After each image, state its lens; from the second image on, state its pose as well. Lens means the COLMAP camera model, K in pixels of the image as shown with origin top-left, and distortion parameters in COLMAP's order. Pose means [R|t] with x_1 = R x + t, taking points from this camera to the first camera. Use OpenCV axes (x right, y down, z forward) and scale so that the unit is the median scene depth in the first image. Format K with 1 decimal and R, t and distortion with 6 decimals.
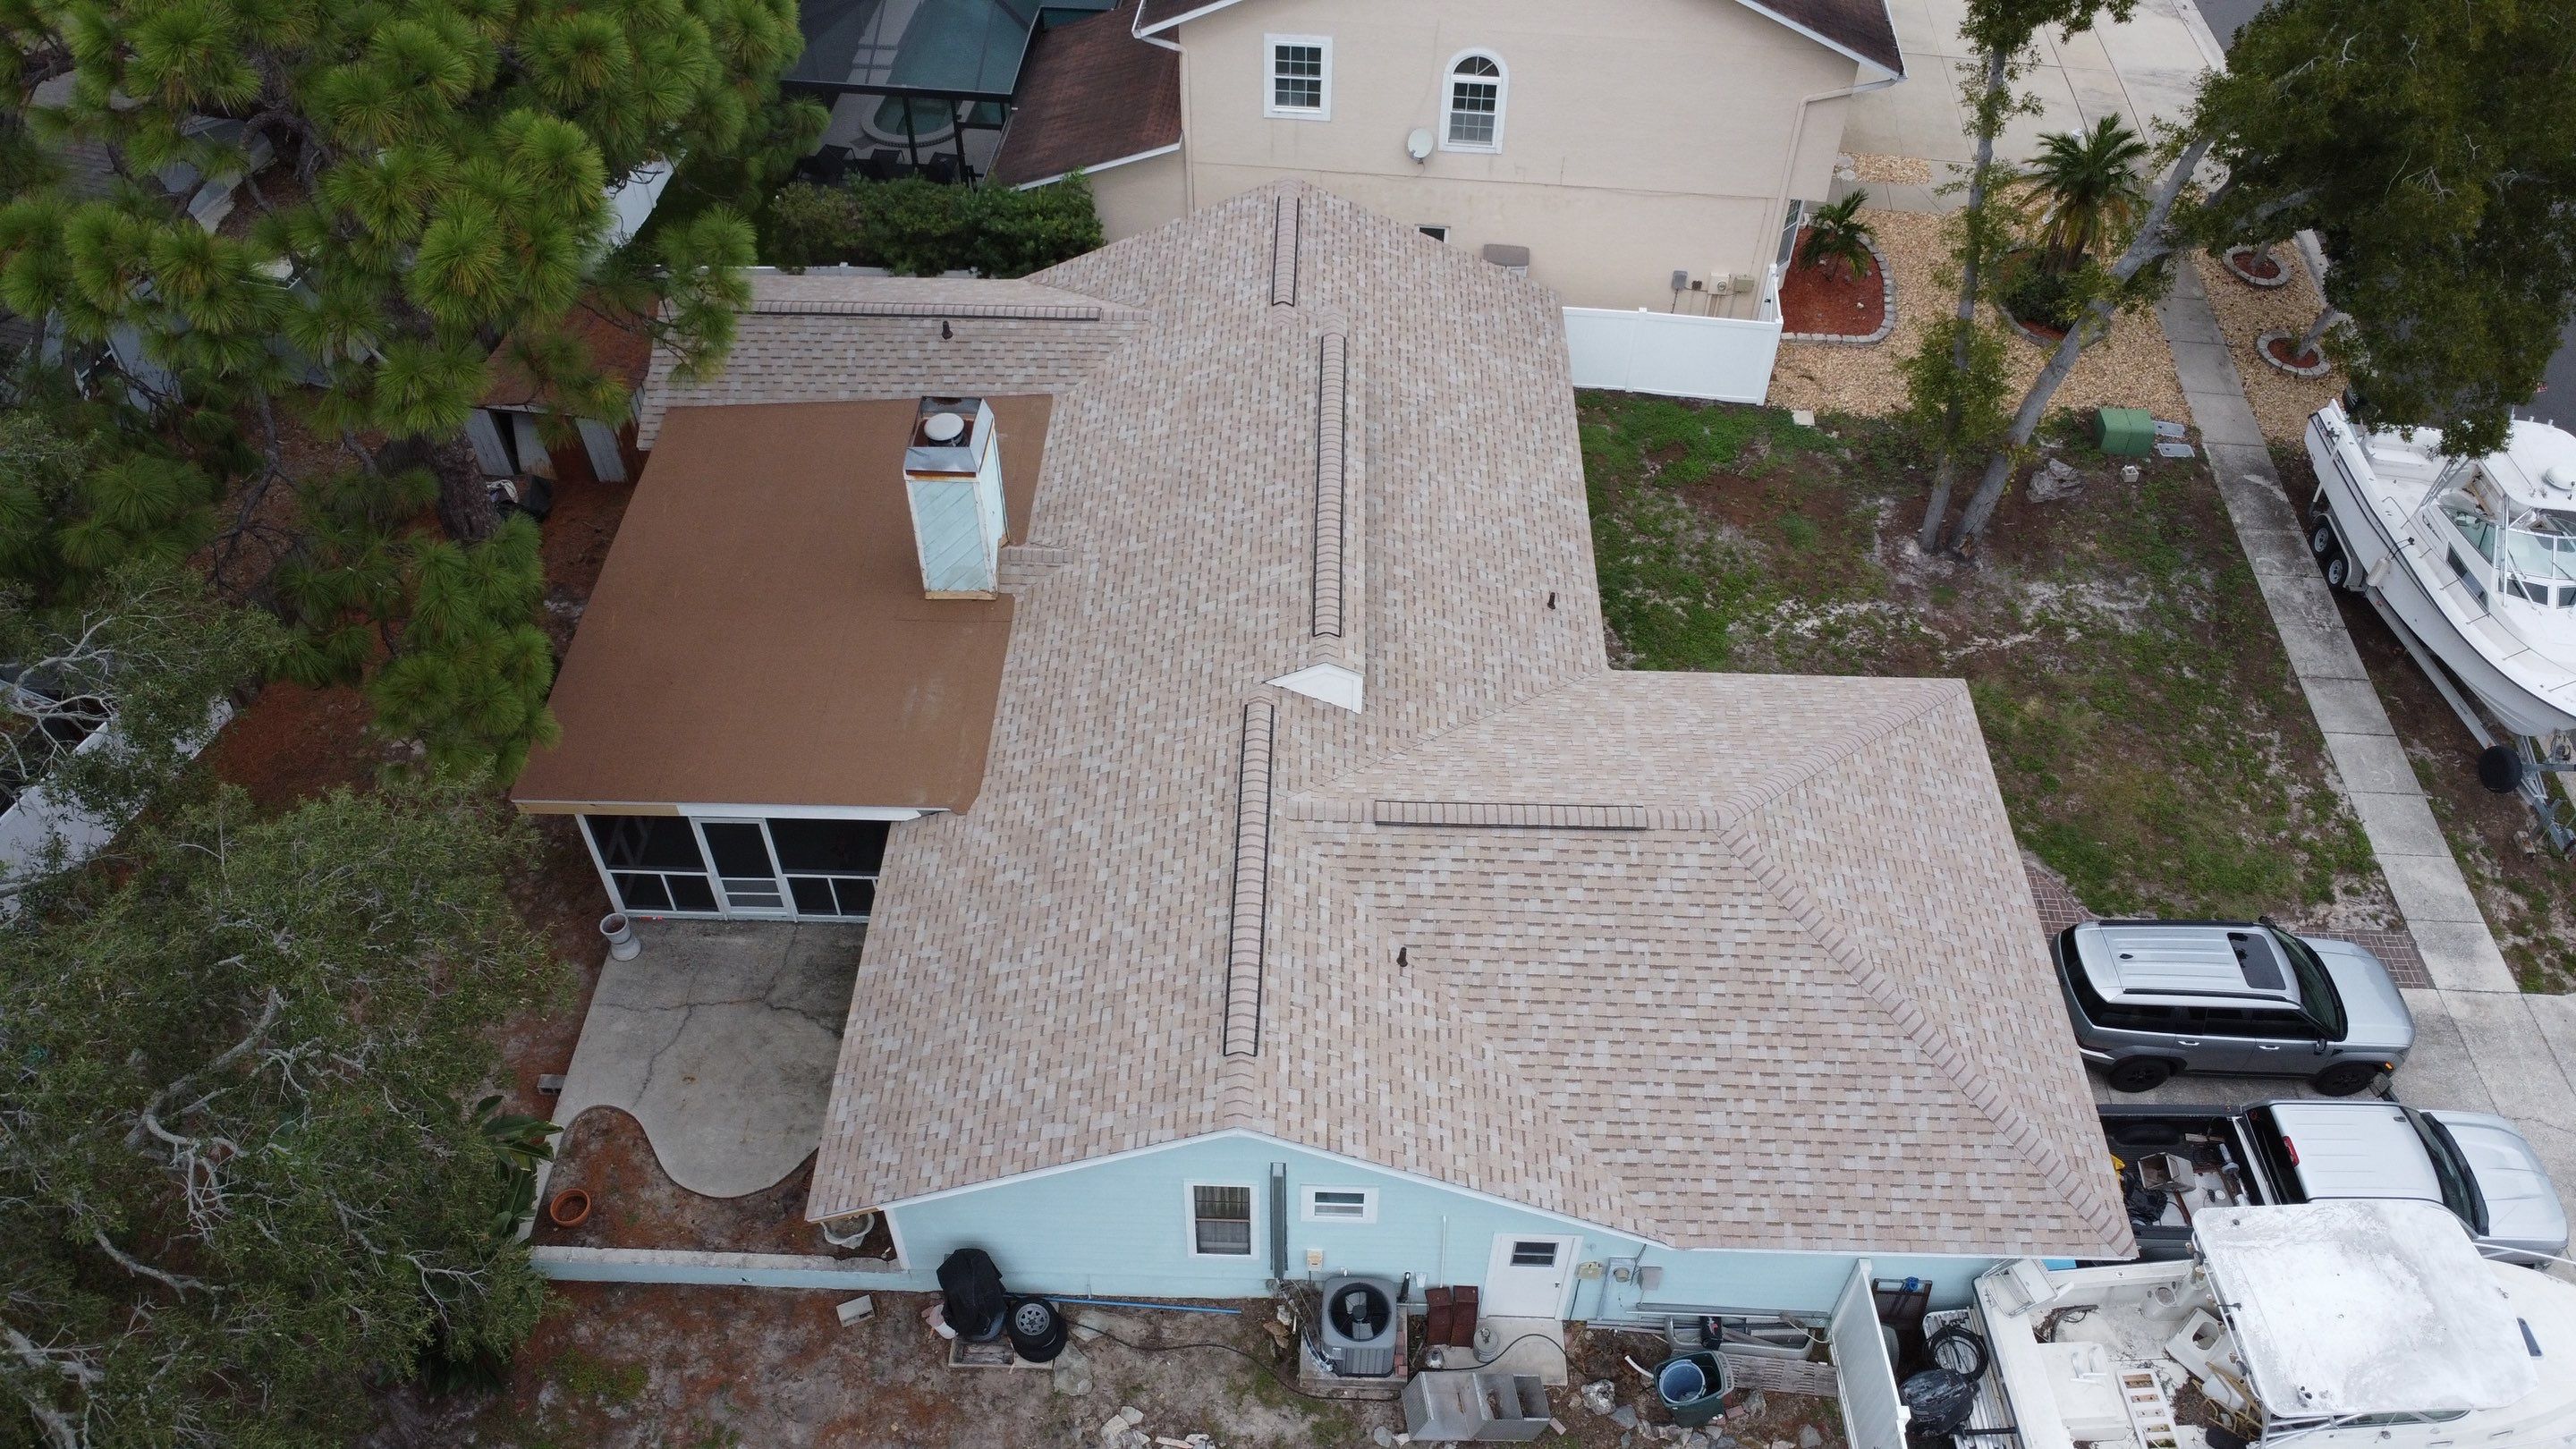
lens RADIAL K [[1877.5, 0, 1279.4], [0, 1877.5, 712.1], [0, 0, 1]] dist [-0.024664, -0.014594]
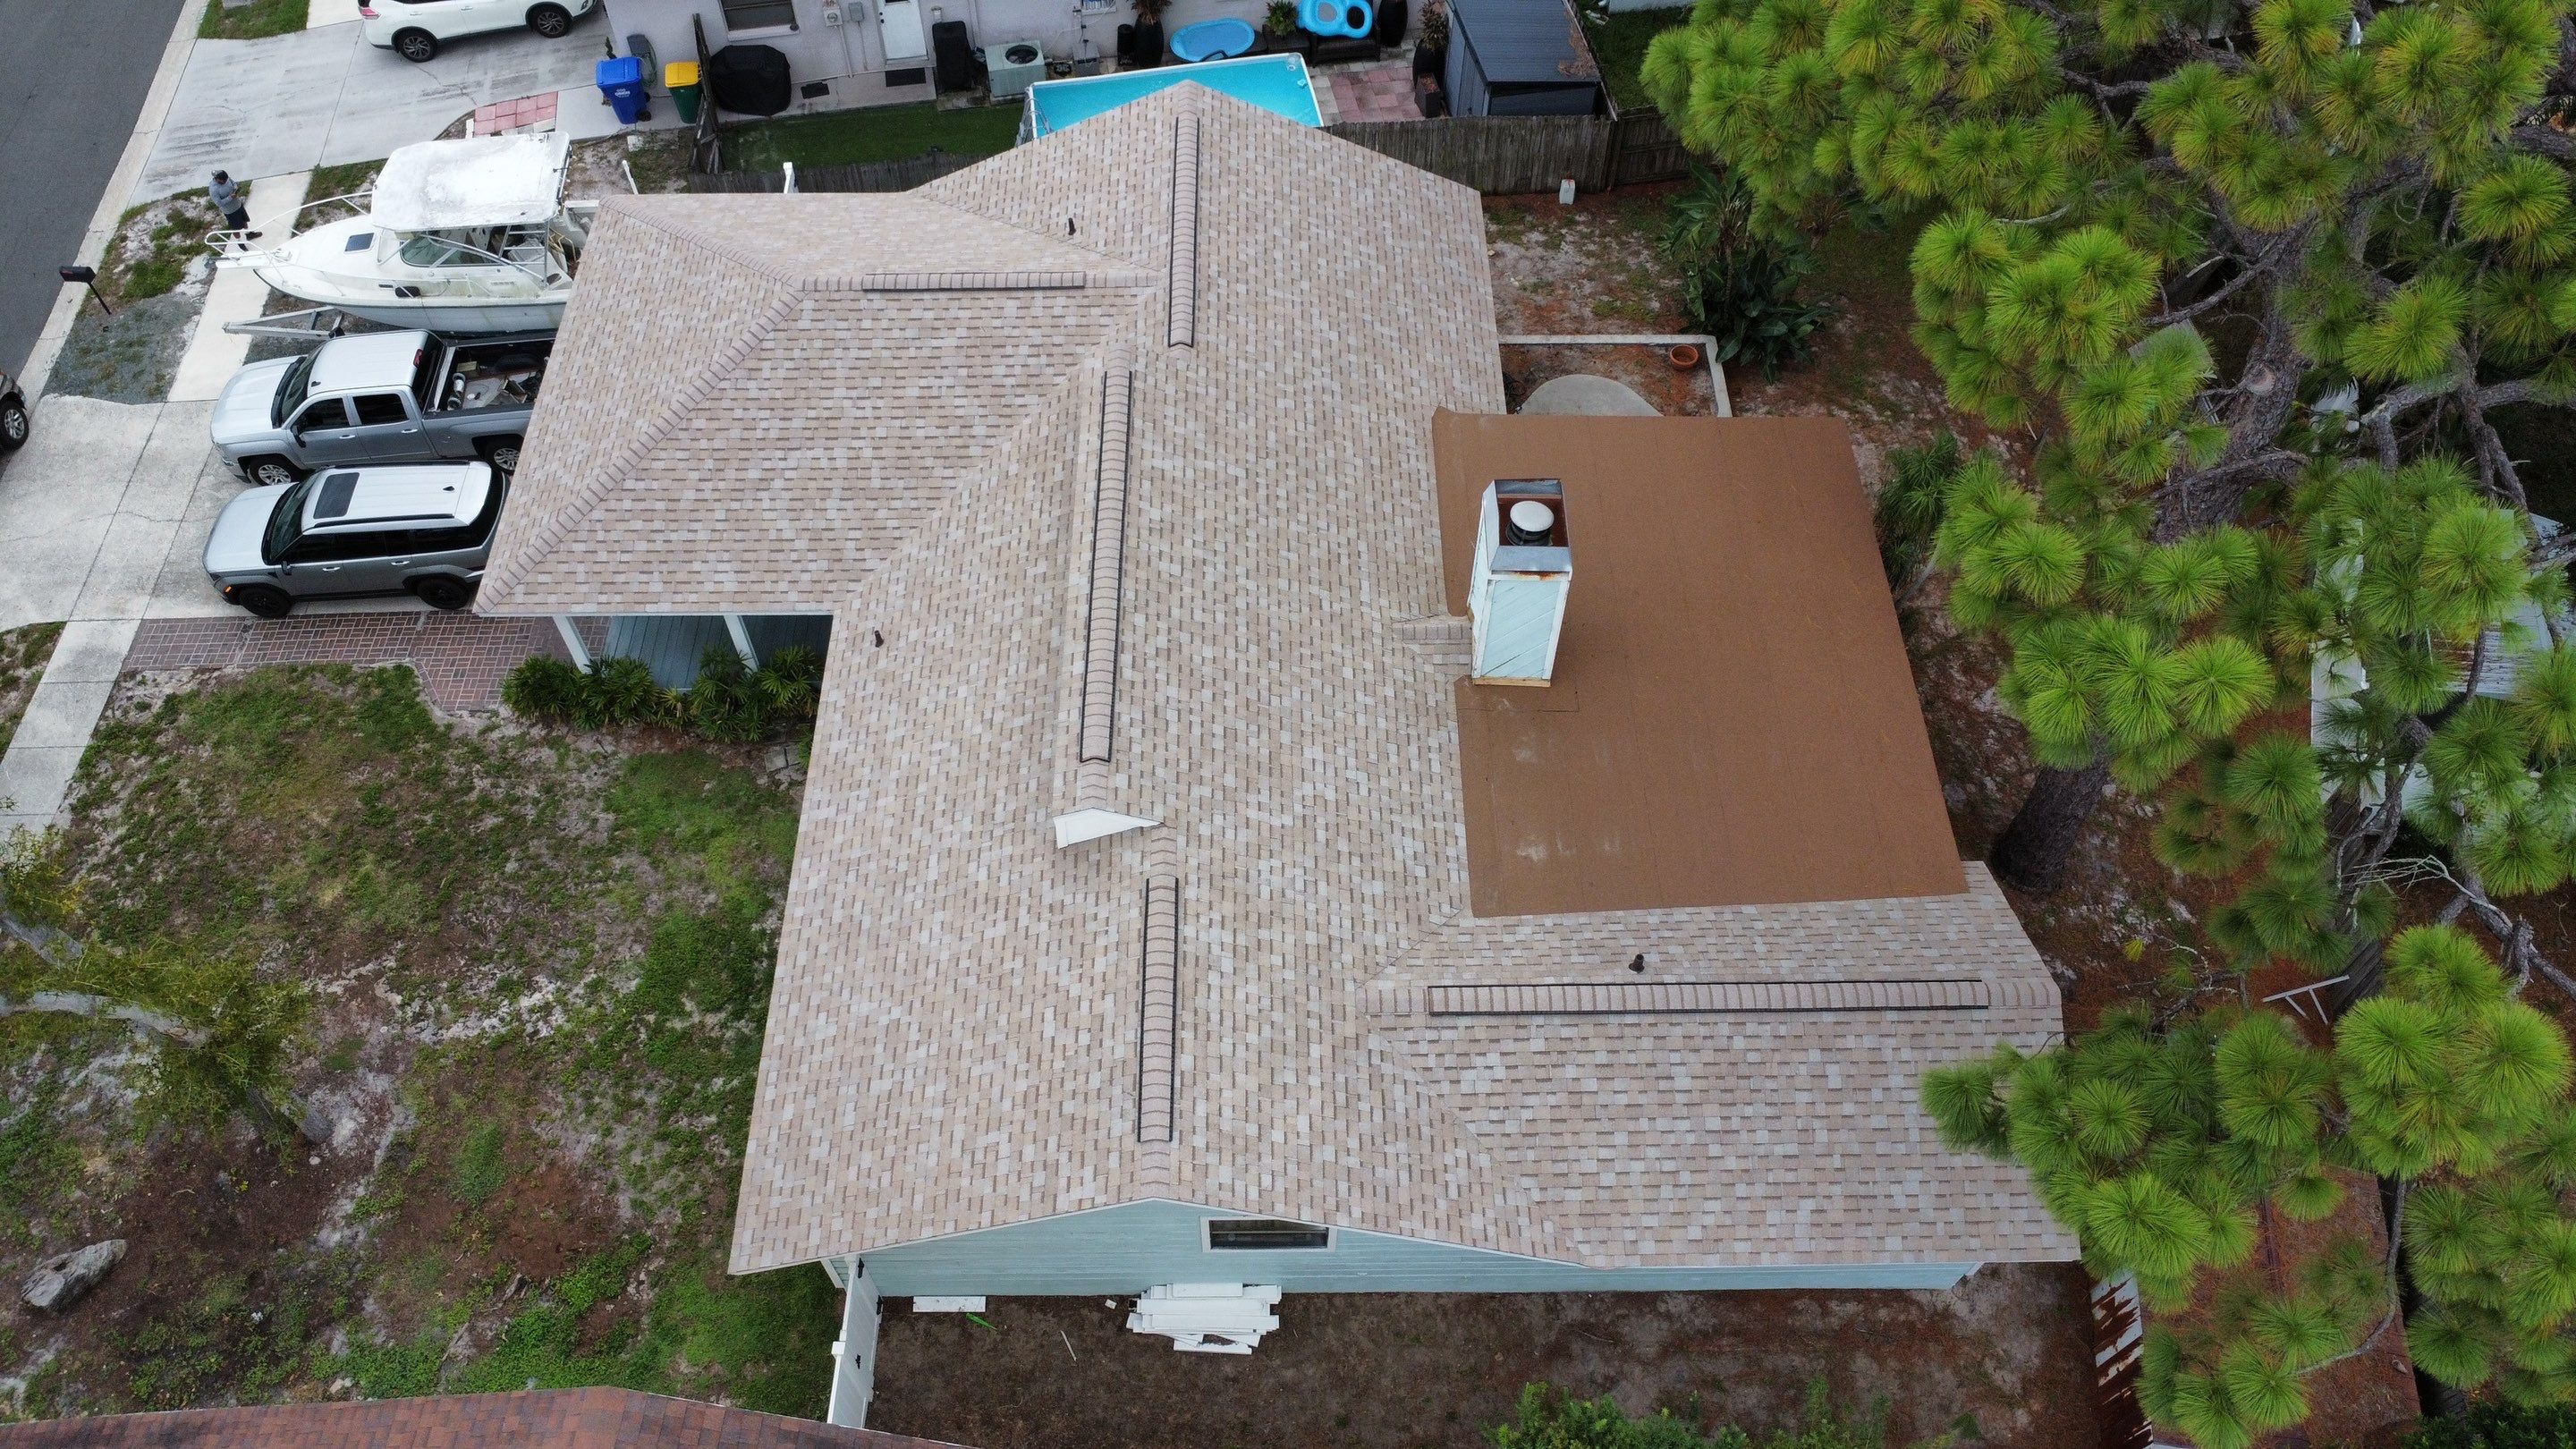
lens RADIAL K [[1877.5, 0, 1277.1], [0, 1877.5, 715.6], [0, 0, 1]] dist [-0.024664, -0.014594]
pose [[-0.999085, 0.028061, -0.032286, -0.021448], [-0.037024, -0.189247, 0.981231, -0.951778], [0.021424, 0.981528, 0.190113, 0.829104]]
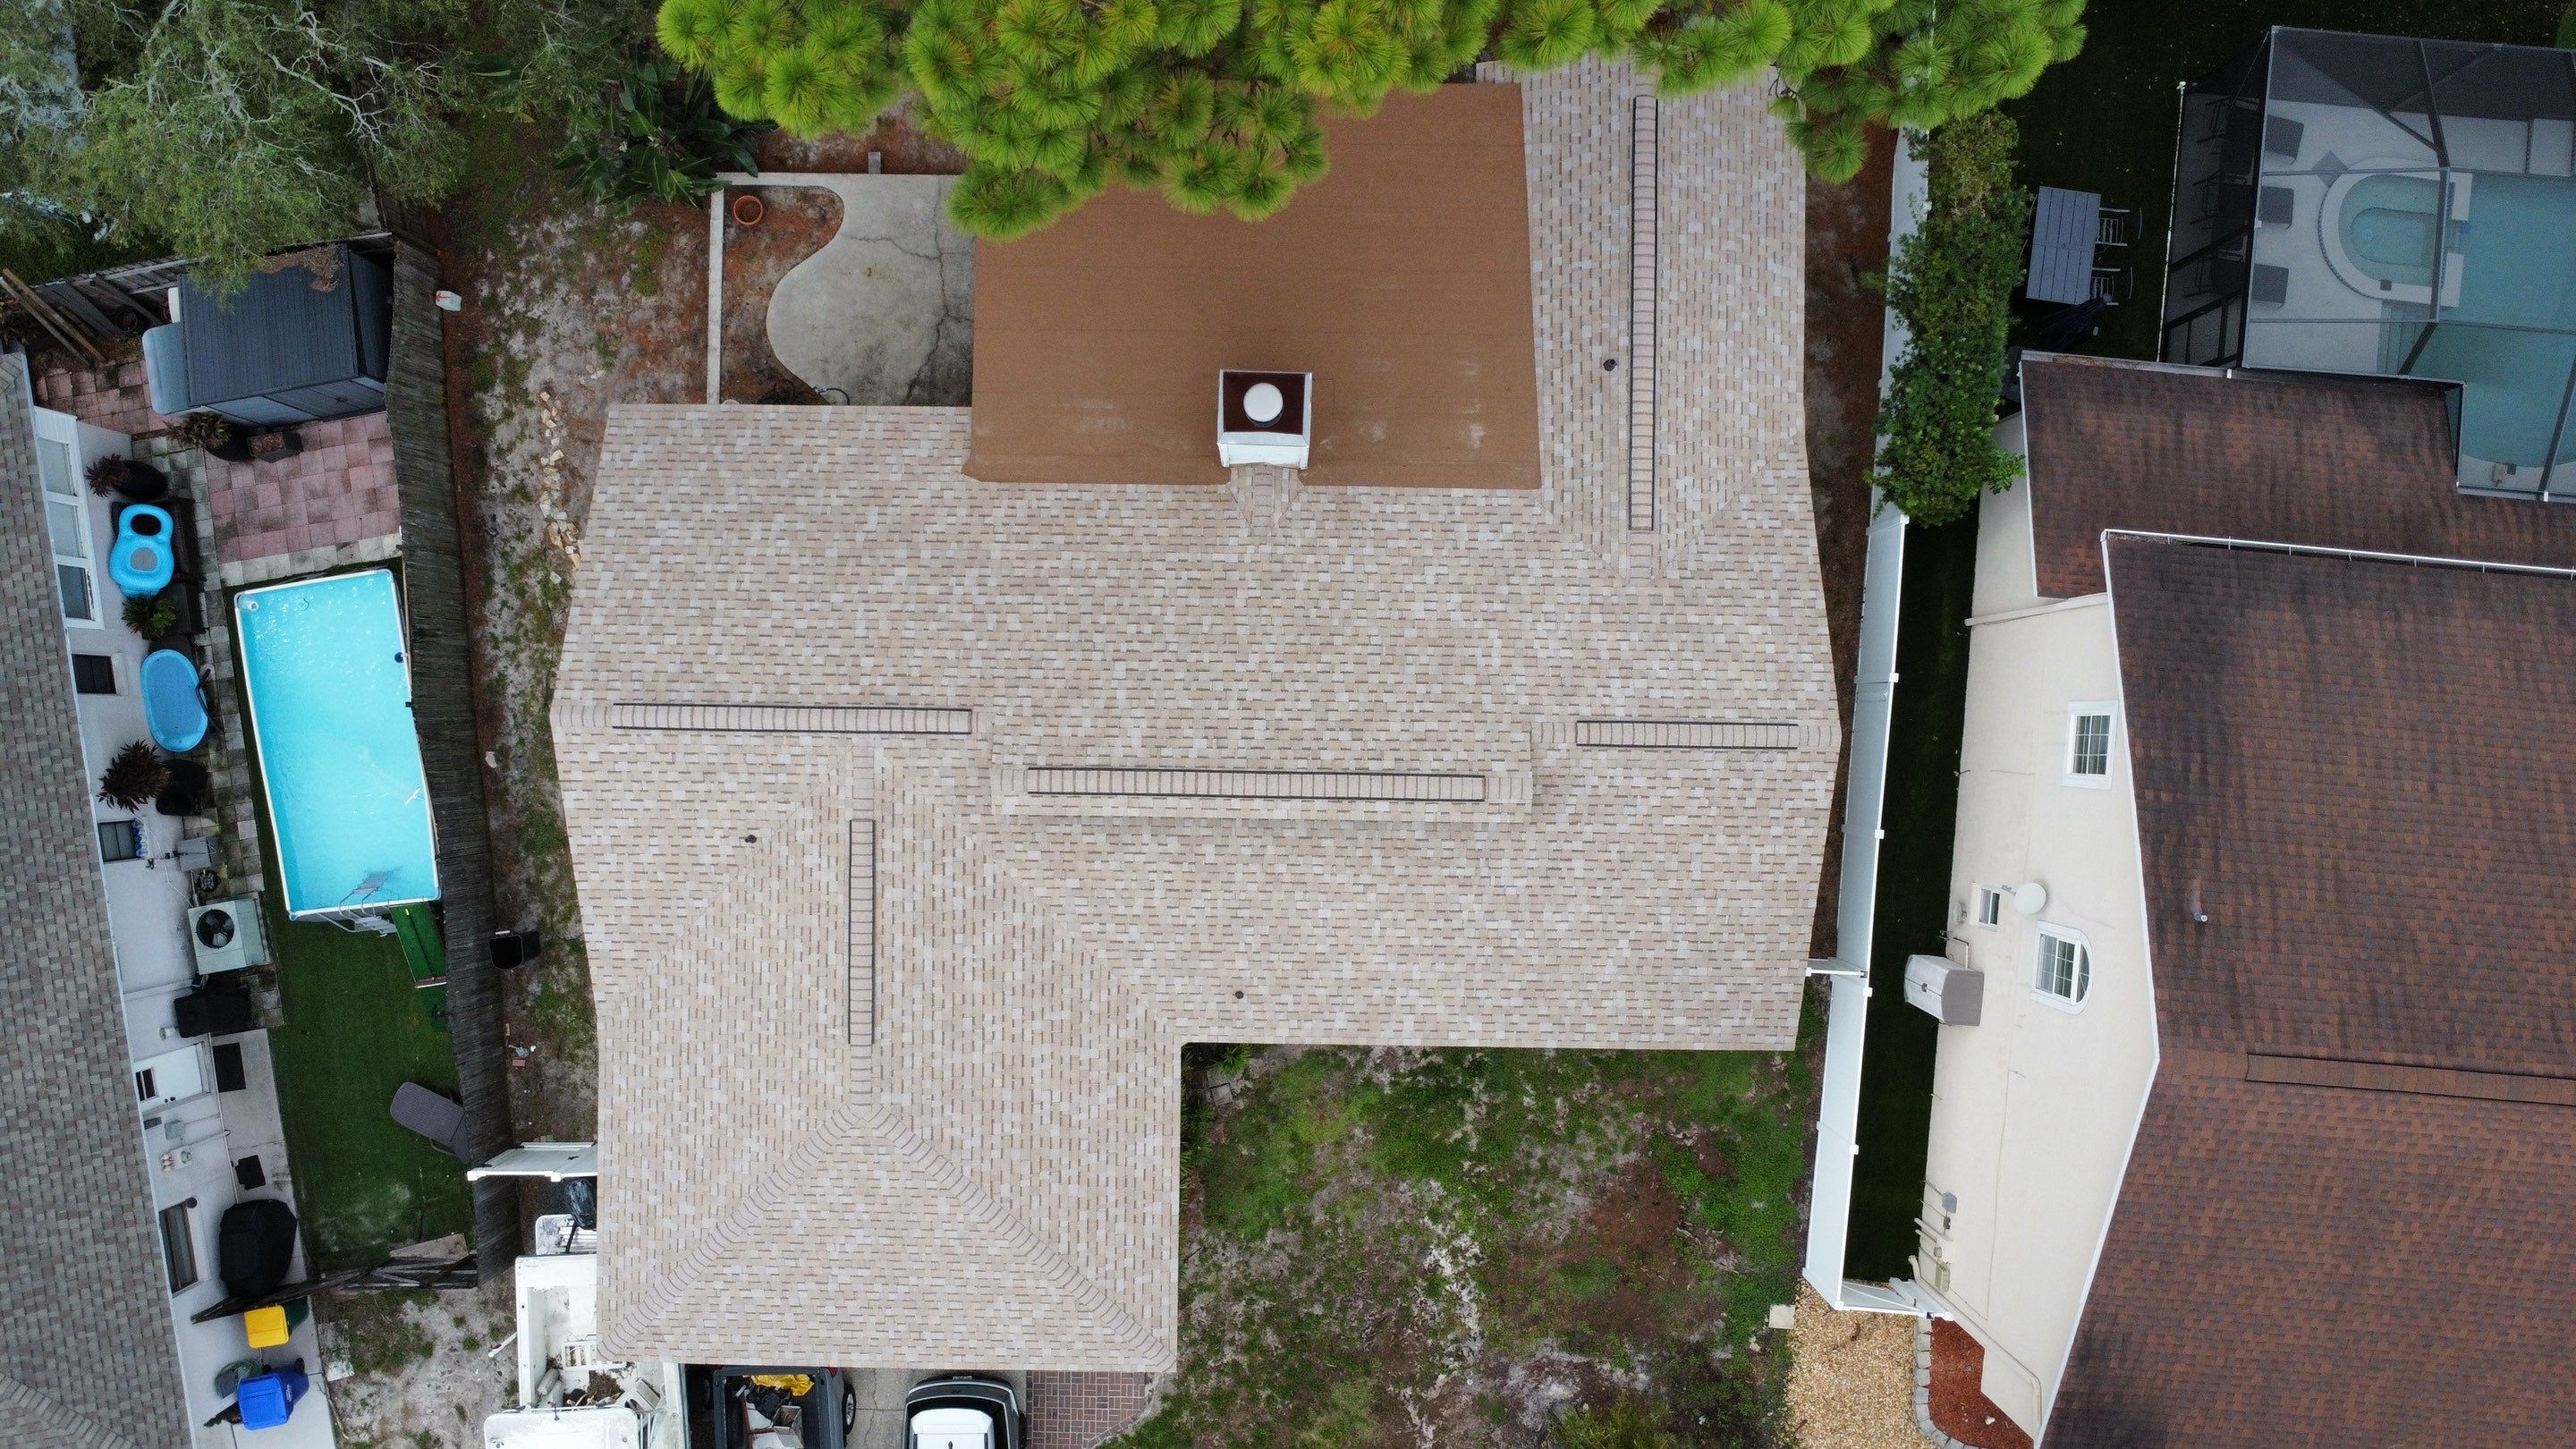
lens RADIAL K [[1877.5, 0, 1281.0], [0, 1877.5, 720.5], [0, 0, 1]] dist [-0.024664, -0.014594]
pose [[0.016250, 0.999800, -0.011686, 0.004127], [-0.725899, 0.019834, 0.687516, -0.766940], [0.687610, -0.002690, 0.726076, 0.245730]]
